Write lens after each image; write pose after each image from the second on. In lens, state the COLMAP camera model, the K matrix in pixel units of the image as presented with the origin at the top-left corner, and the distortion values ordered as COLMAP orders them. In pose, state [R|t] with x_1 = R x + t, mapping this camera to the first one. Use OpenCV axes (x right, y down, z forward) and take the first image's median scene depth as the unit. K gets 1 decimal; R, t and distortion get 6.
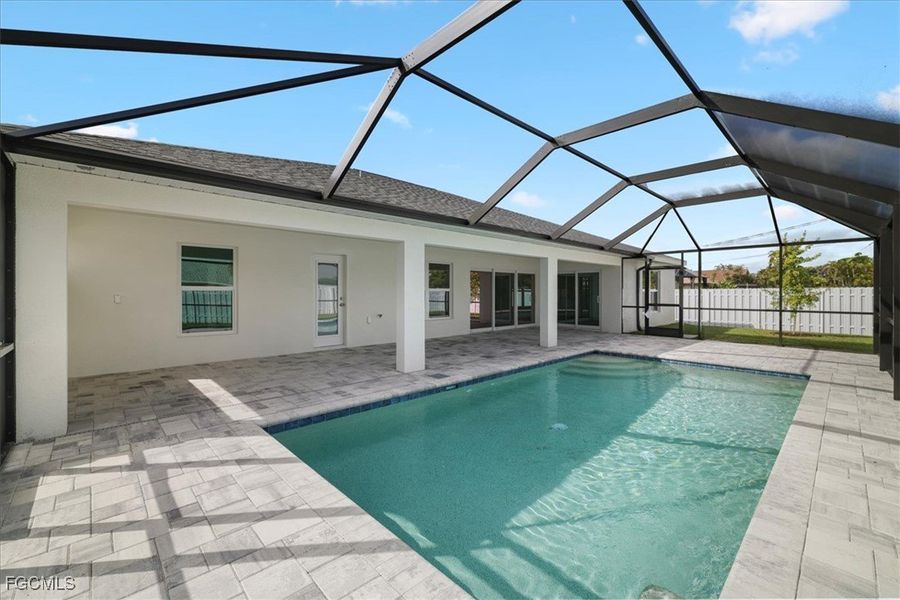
lens RADIAL K [[380.0, 0, 448.0], [0, 380.0, 296.1], [0, 0, 1]] dist [0.000267, -0.000367]
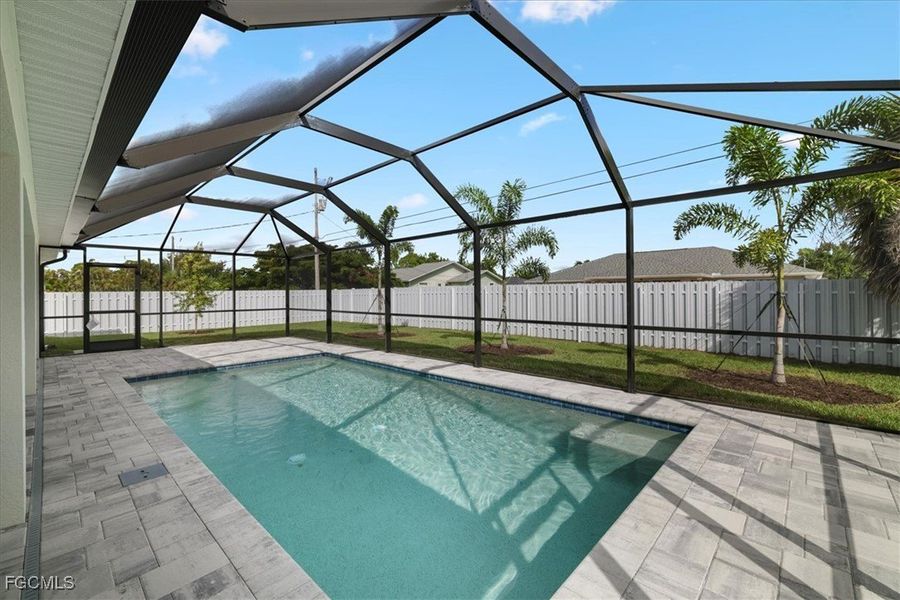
lens RADIAL K [[380.0, 0, 448.6], [0, 380.0, 291.6], [0, 0, 1]] dist [0.000267, -0.000367]
pose [[-0.057736, 0.005237, 0.998318, -1.181739], [0.016585, 0.999853, -0.004286, -0.016965], [-0.998194, 0.016310, -0.057814, 1.467004]]
